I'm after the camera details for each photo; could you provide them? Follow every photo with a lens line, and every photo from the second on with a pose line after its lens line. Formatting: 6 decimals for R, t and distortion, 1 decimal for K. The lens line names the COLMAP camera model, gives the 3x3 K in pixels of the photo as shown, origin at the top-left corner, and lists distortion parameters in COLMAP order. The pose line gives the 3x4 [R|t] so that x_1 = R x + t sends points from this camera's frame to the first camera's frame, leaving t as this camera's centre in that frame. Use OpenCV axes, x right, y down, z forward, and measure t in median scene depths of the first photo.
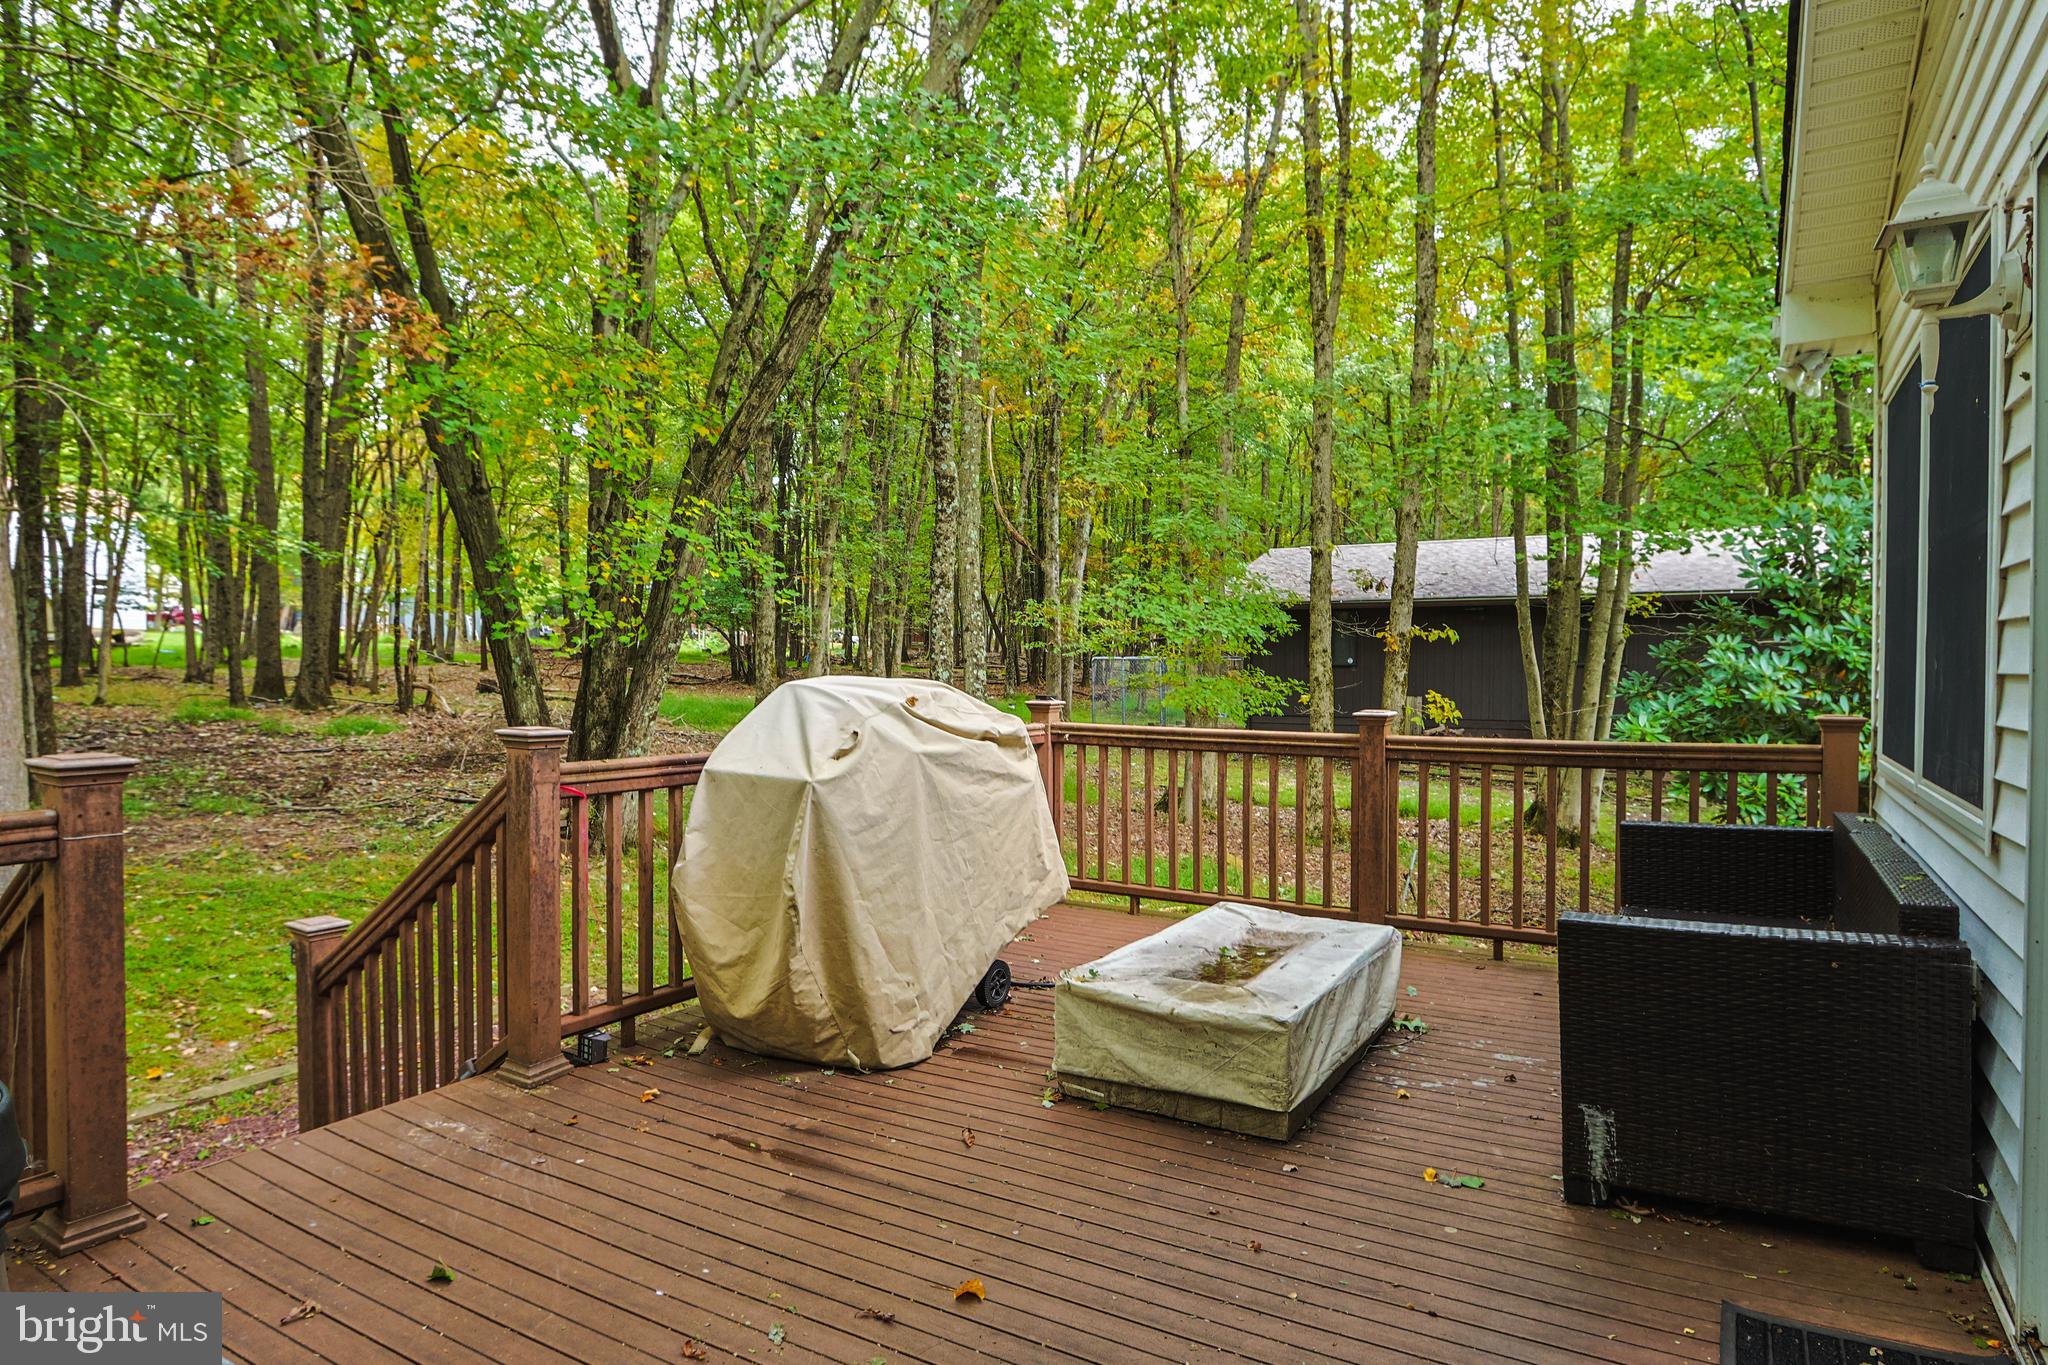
lens RADIAL K [[1135.6, 0, 1024.0], [0, 1135.6, 682.5], [0, 0, 1]] dist [0.000832, 0.000104]
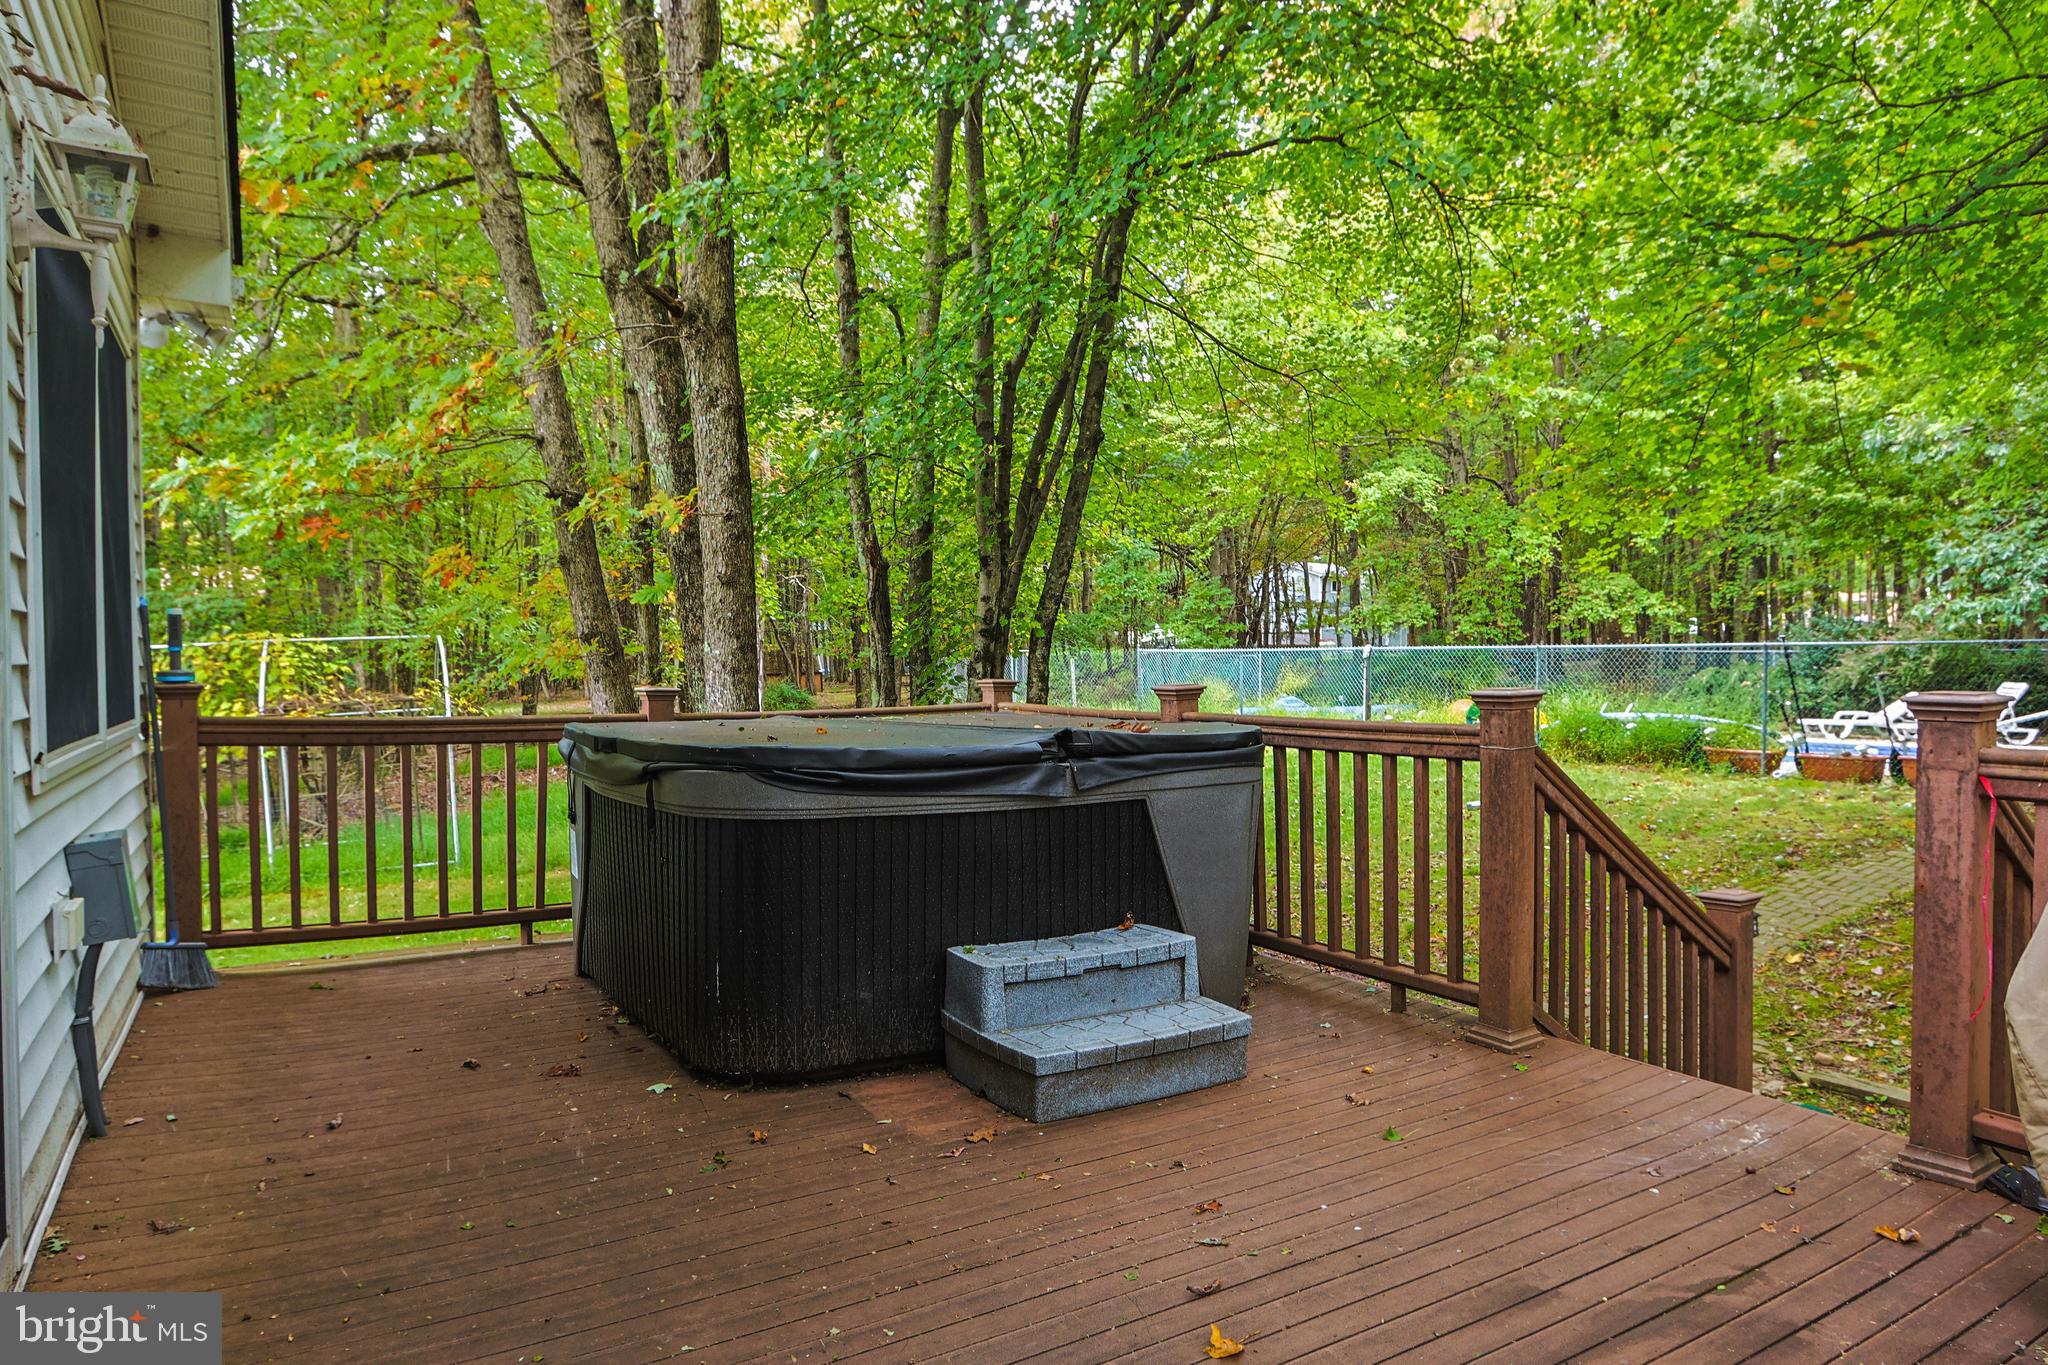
lens RADIAL K [[1191.0, 0, 1024.0], [0, 1191.0, 682.5], [0, 0, 1]] dist [0.000609, 0.000297]
pose [[-0.433690, 0.016344, -0.900914, 0.638000], [-0.006711, 0.999749, 0.021367, 0.025946], [0.901037, 0.015312, -0.433471, 0.994938]]
